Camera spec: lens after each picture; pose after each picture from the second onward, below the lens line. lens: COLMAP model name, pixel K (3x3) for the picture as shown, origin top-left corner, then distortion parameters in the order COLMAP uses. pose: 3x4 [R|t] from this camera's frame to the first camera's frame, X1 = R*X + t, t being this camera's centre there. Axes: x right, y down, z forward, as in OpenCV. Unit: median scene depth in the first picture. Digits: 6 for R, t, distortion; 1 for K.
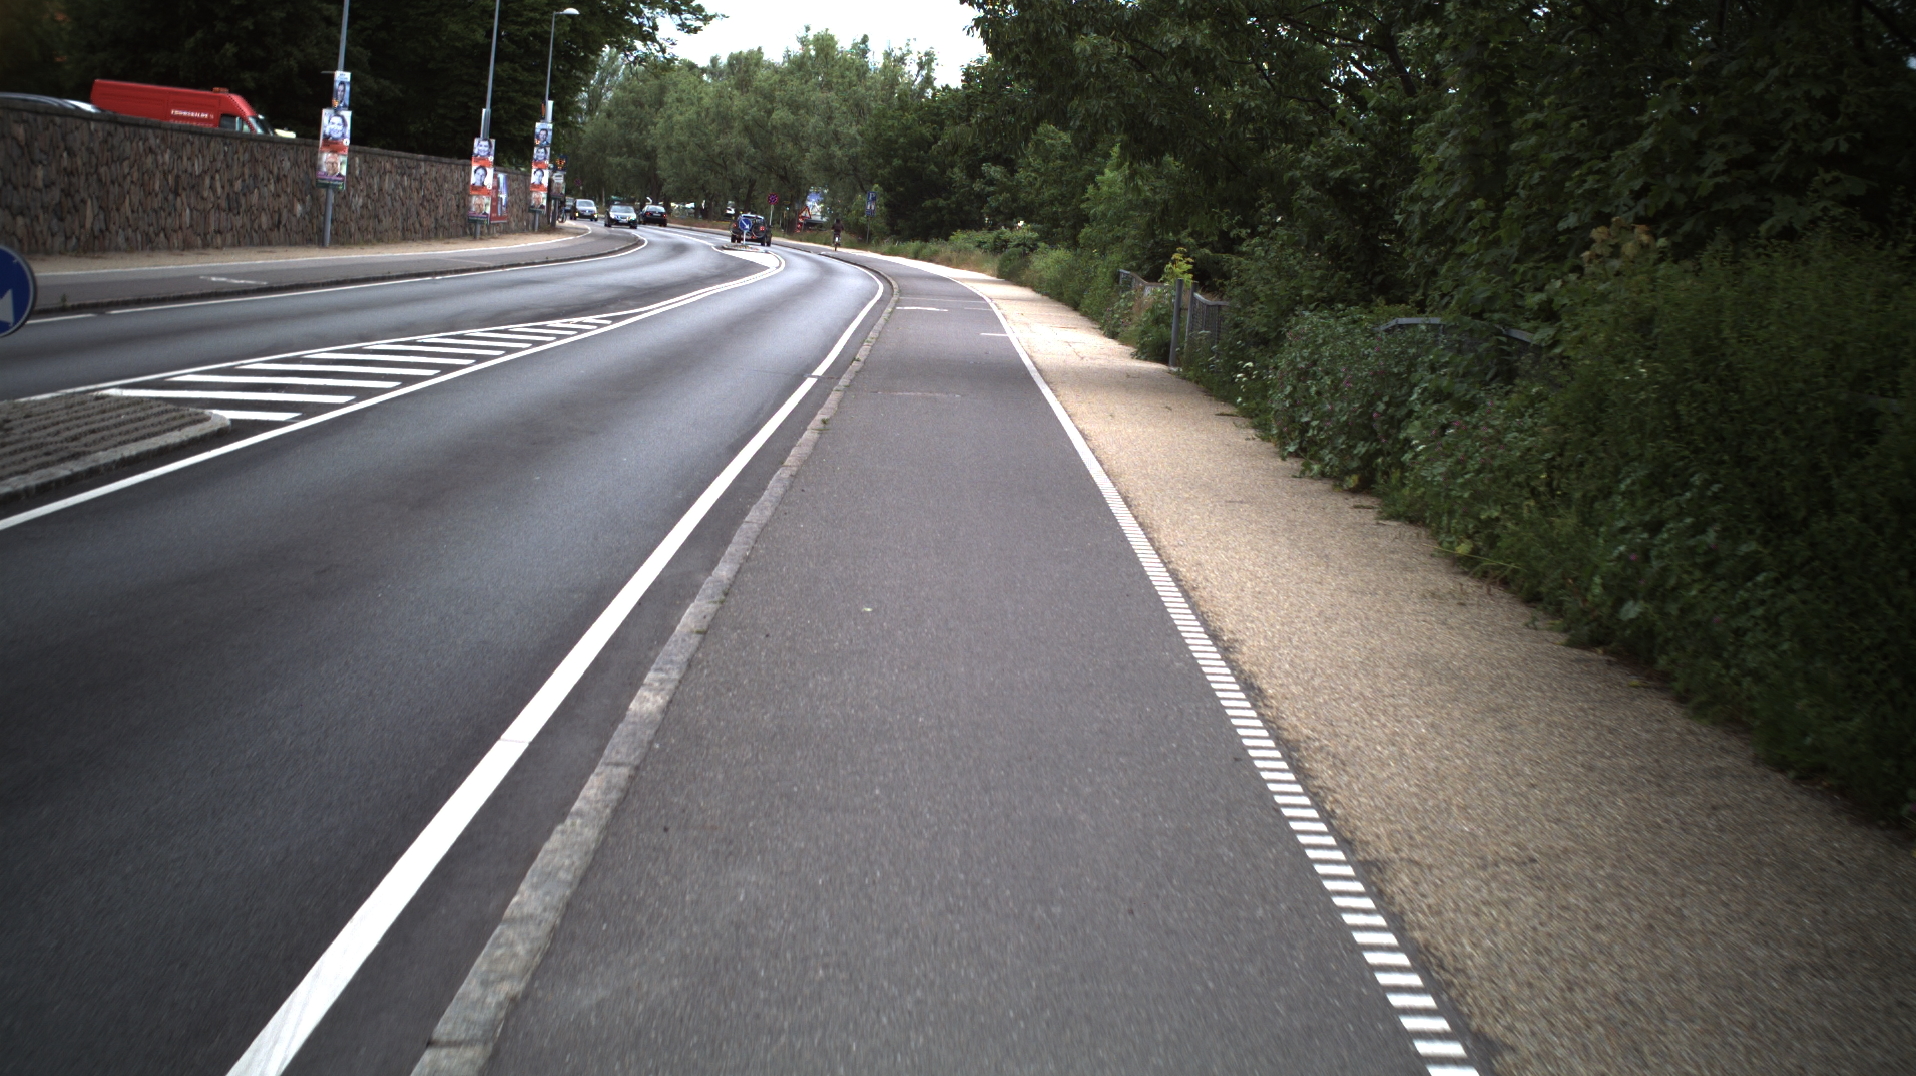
lens RADIAL K [[3450.5, 0, 956.9], [0, 3450.5, 540.4], [0, 0, 1]] dist [-0.232418, 0.000000]
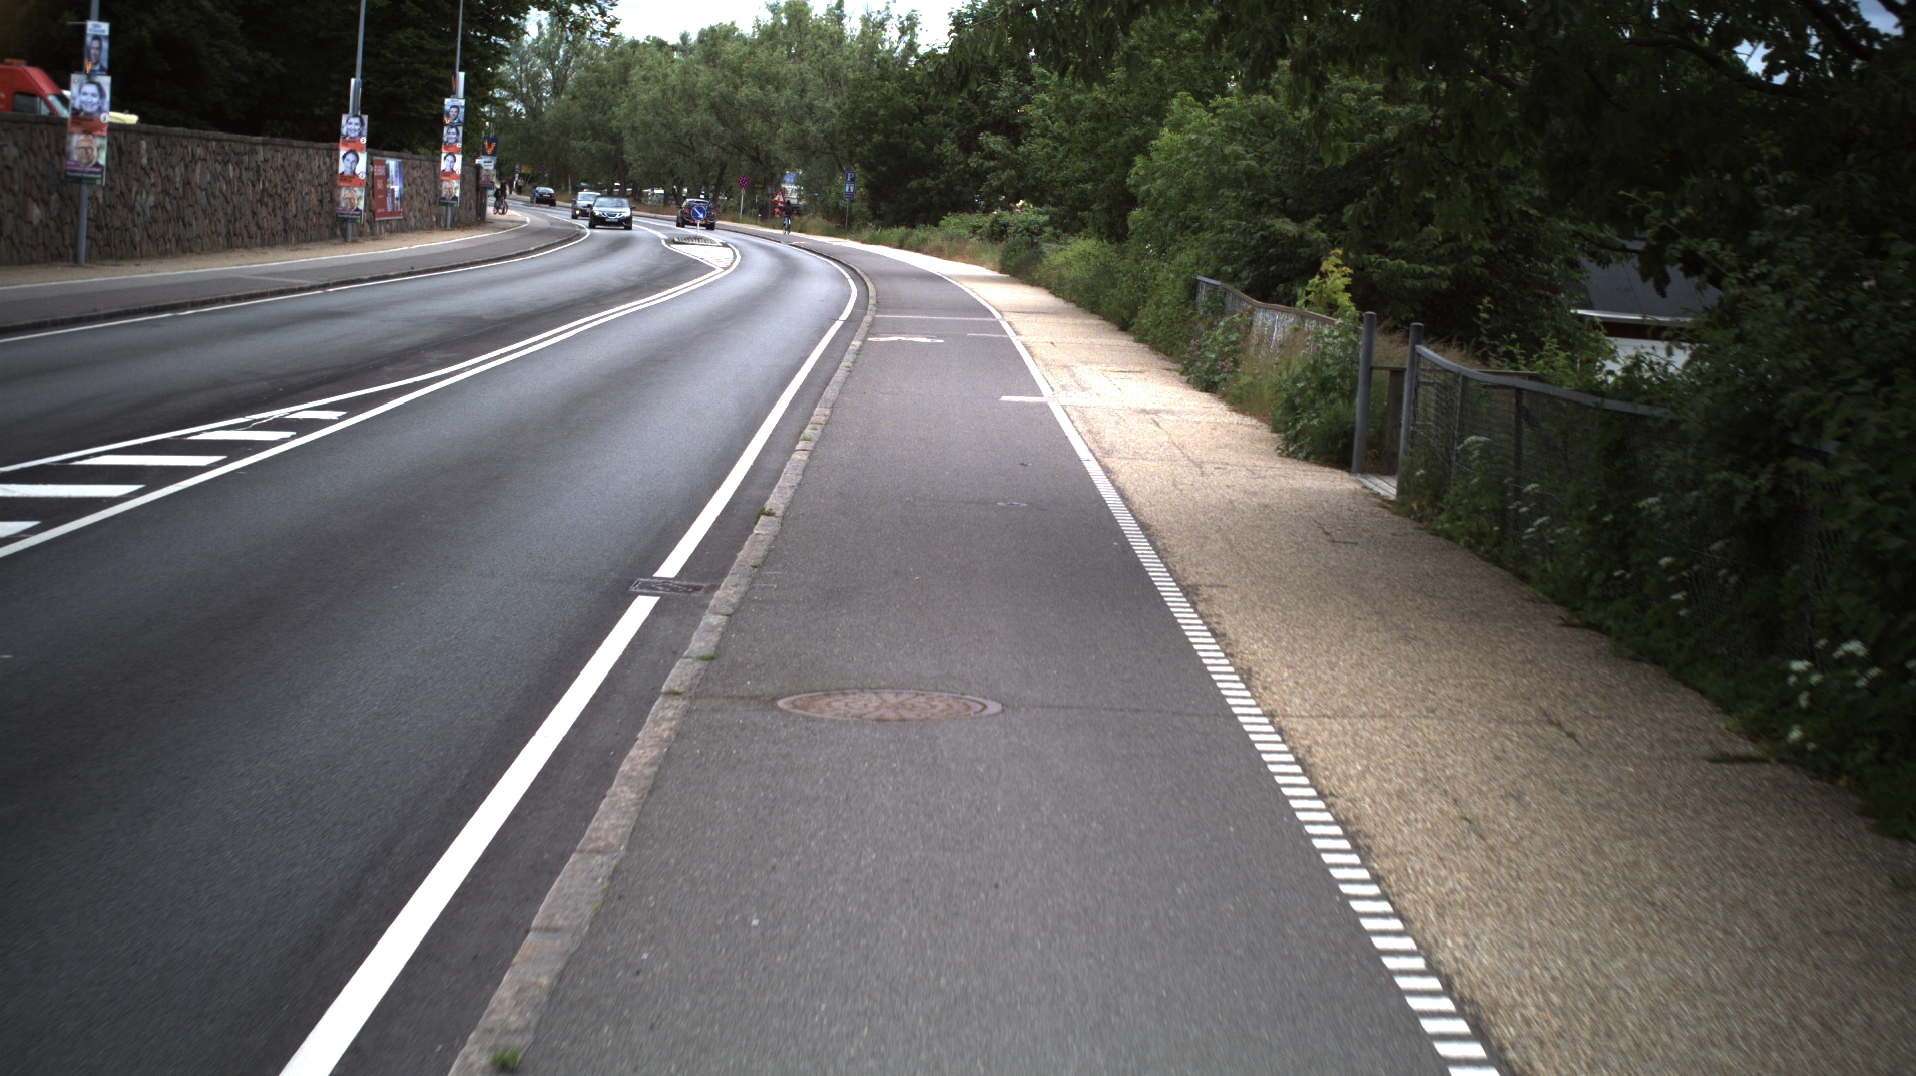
lens RADIAL K [[3450.5, 0, 956.3], [0, 3450.5, 543.8], [0, 0, 1]] dist [-0.232418, 0.000000]
pose [[0.999758, -0.021950, 0.001298, -0.001142], [0.021940, 0.999734, 0.007065, -0.018424], [-0.001453, -0.007034, 0.999974, 0.186391]]
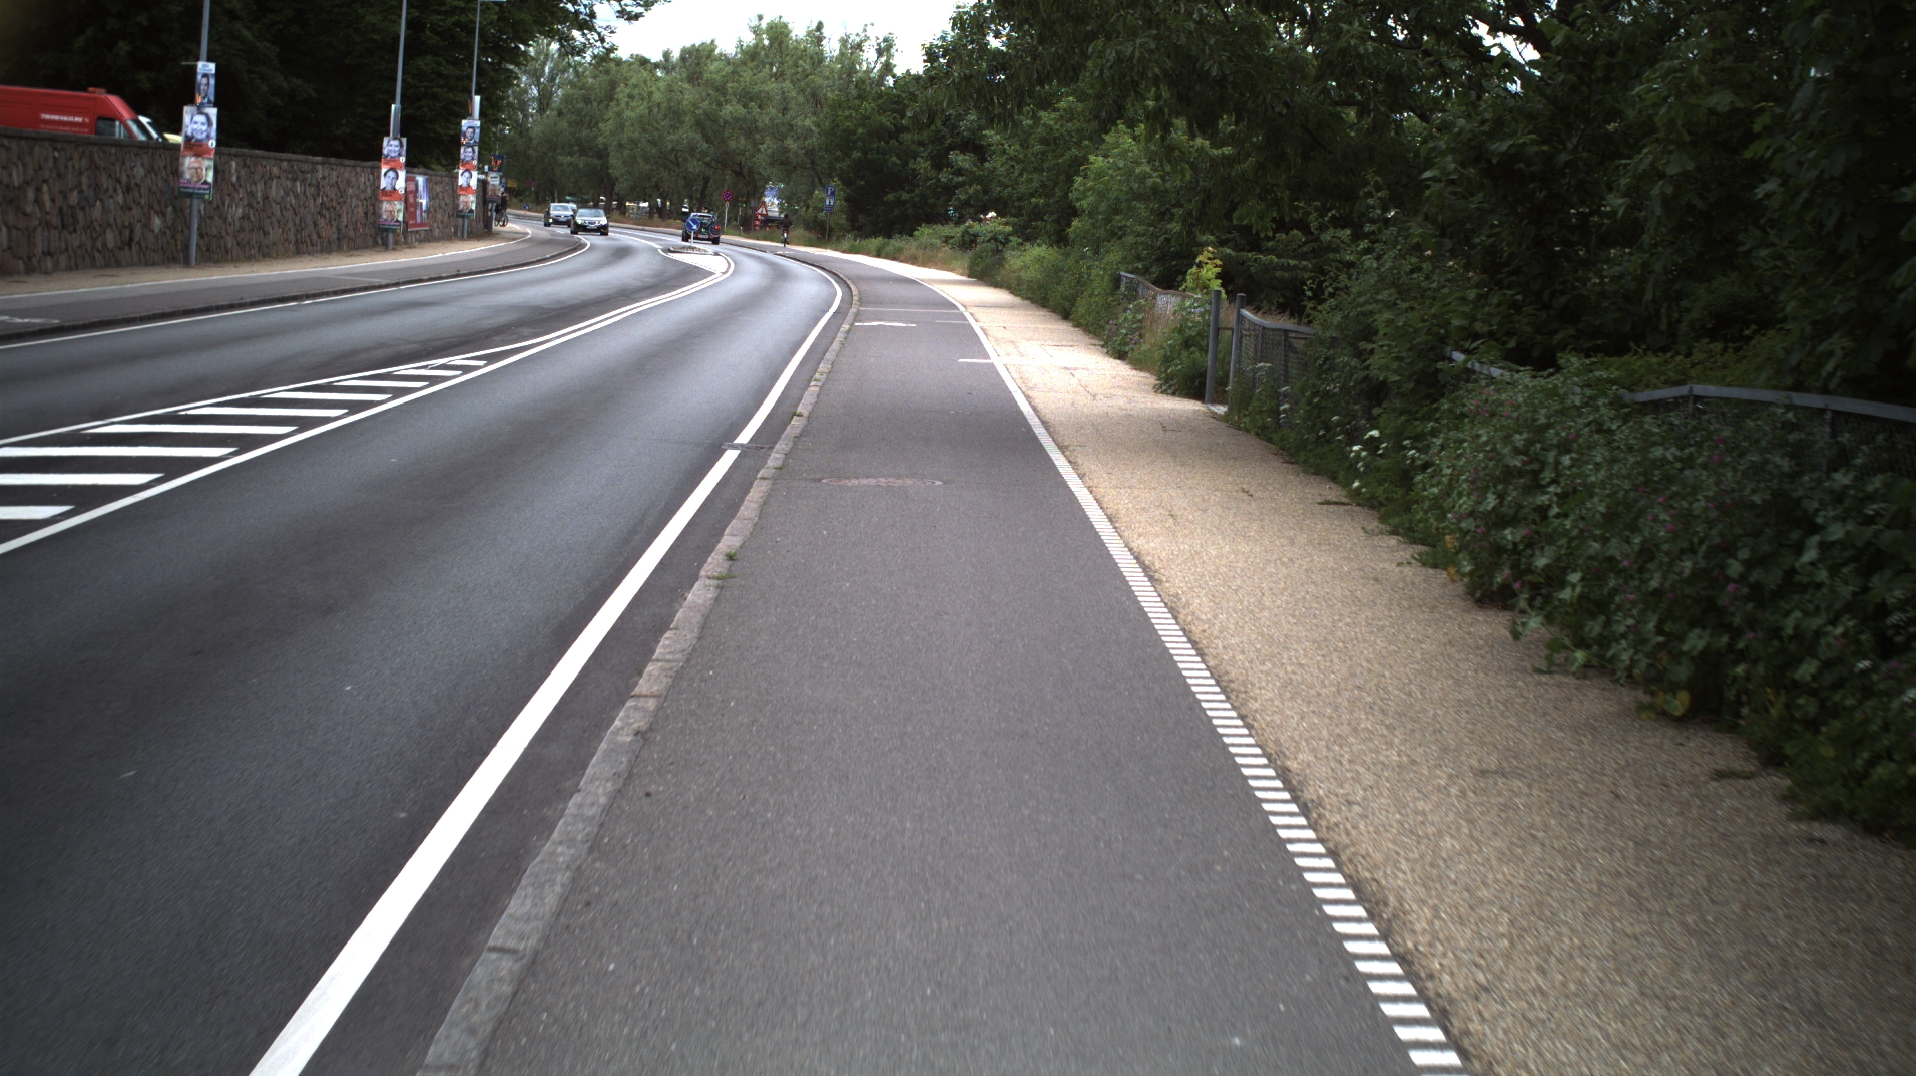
lens RADIAL K [[3450.5, 0, 962.2], [0, 3450.5, 540.9], [0, 0, 1]] dist [-0.232418, 0.000000]
pose [[0.999653, -0.024377, 0.009940, -0.000641], [0.024351, 0.999700, 0.002741, -0.009490], [-0.010004, -0.002498, 0.999947, 0.093017]]
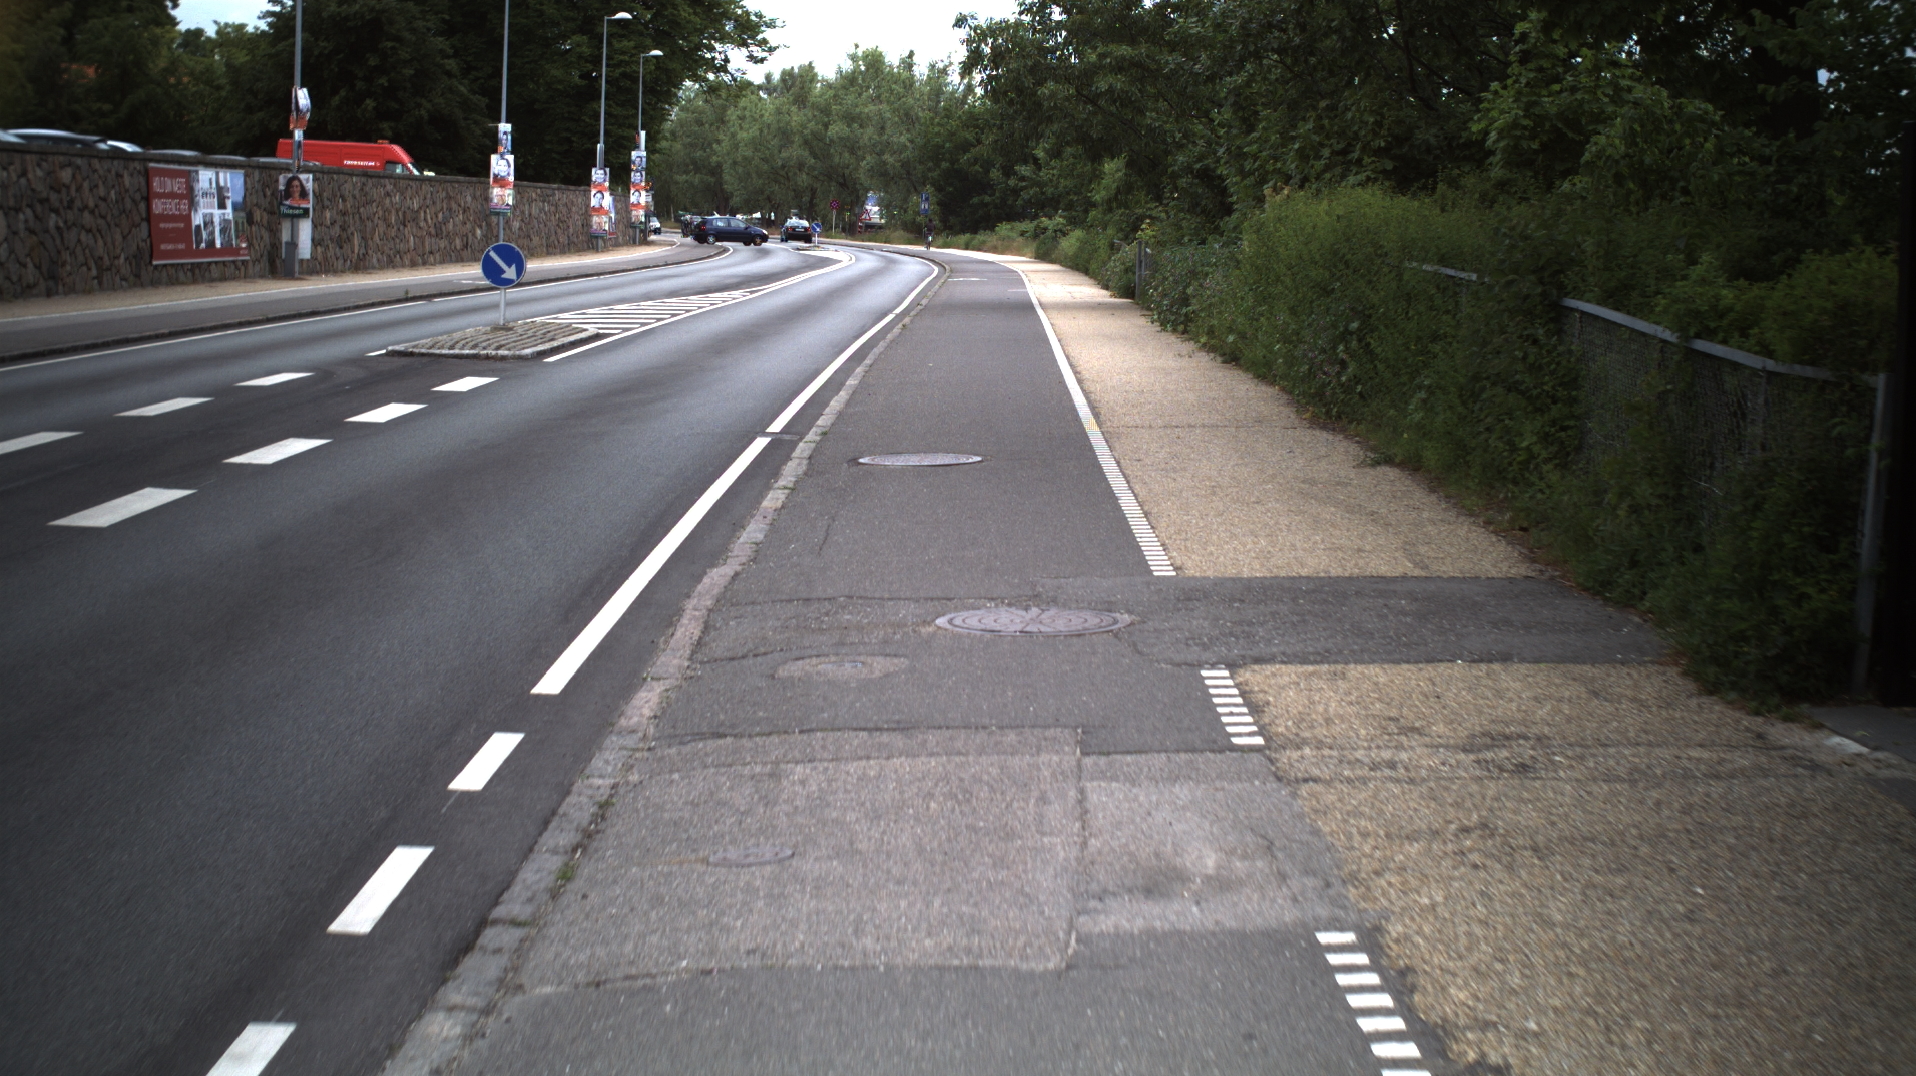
lens RADIAL K [[3450.5, 0, 955.8], [0, 3450.5, 537.1], [0, 0, 1]] dist [-0.232418, 0.000000]
pose [[0.998002, -0.059313, -0.021778, 0.004888], [0.059309, 0.998239, -0.000821, 0.018716], [0.021788, -0.000472, 0.999762, -0.185344]]
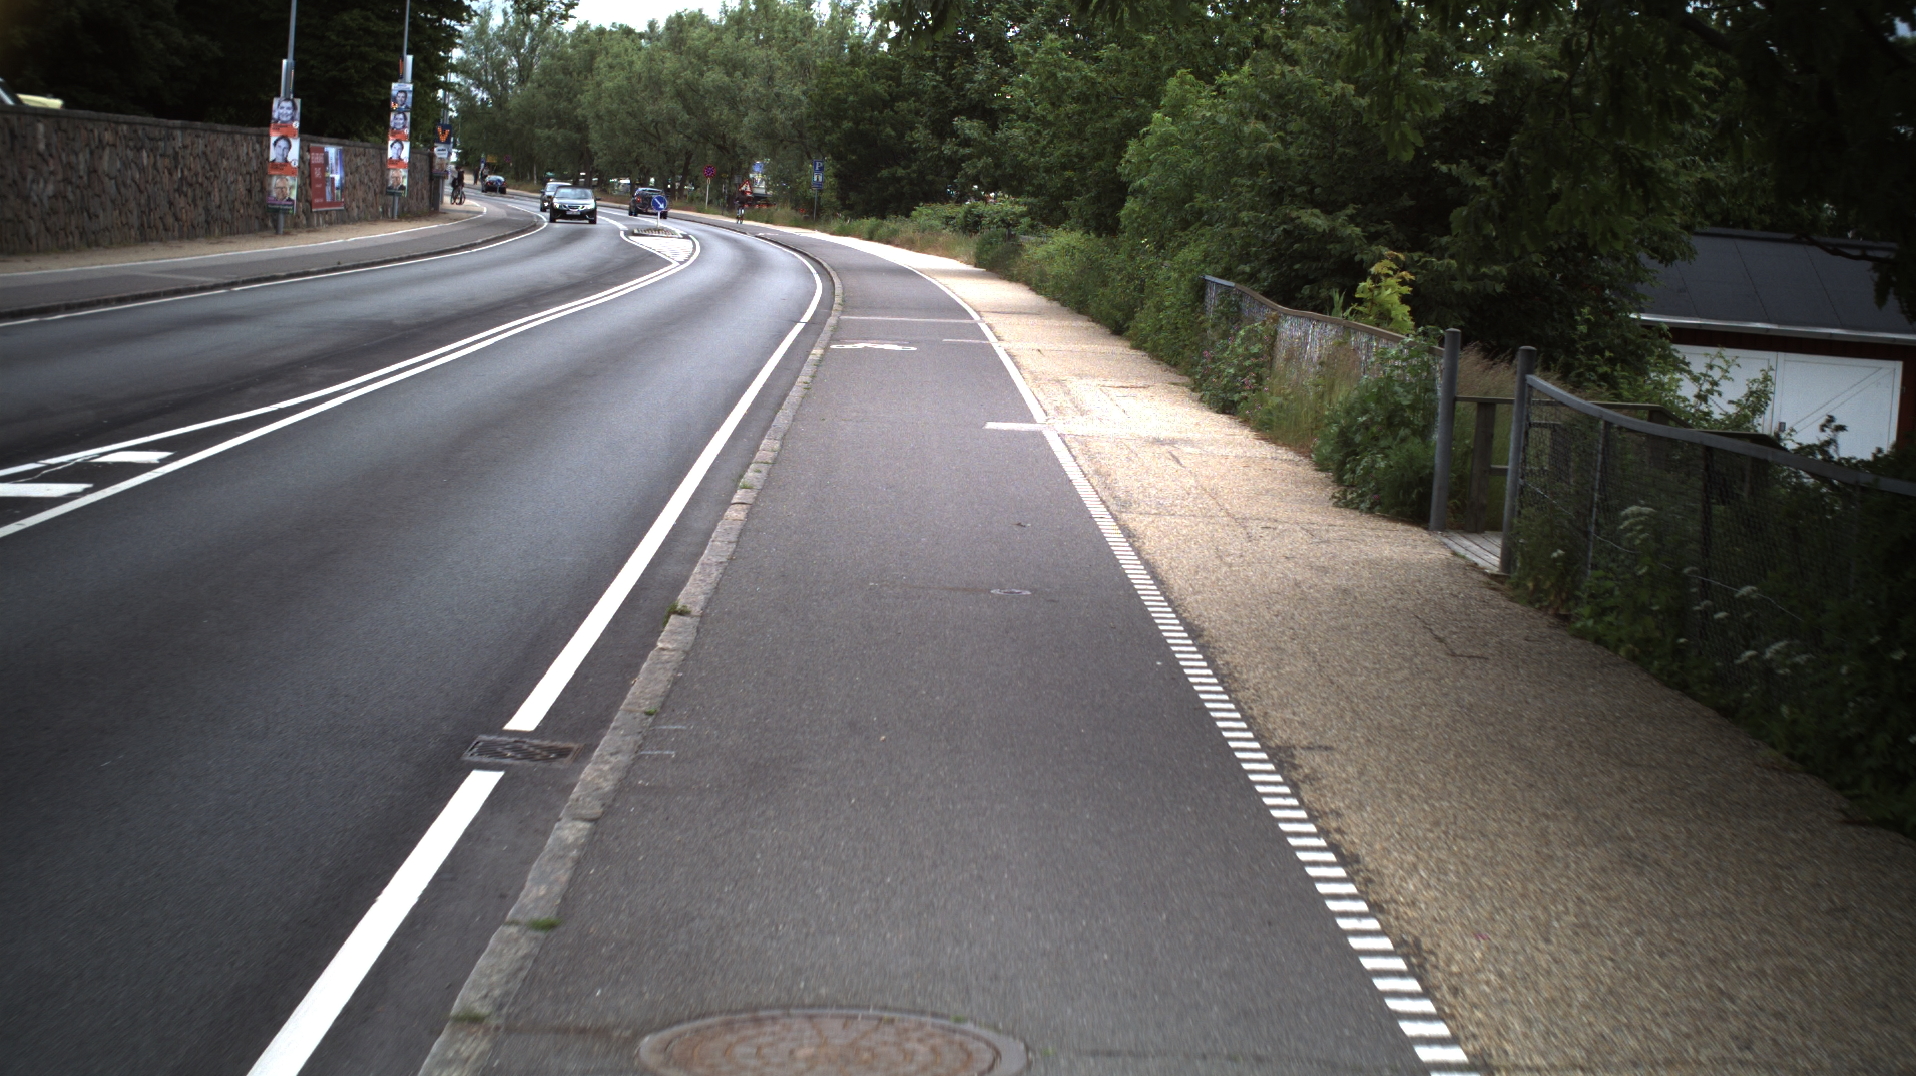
lens RADIAL K [[3450.5, 0, 964.2], [0, 3450.5, 525.3], [0, 0, 1]] dist [-0.232418, 0.000000]
pose [[0.999683, -0.022103, 0.012031, -0.001358], [0.022046, 0.999745, 0.004827, -0.022629], [-0.012134, -0.004560, 0.999916, 0.233041]]
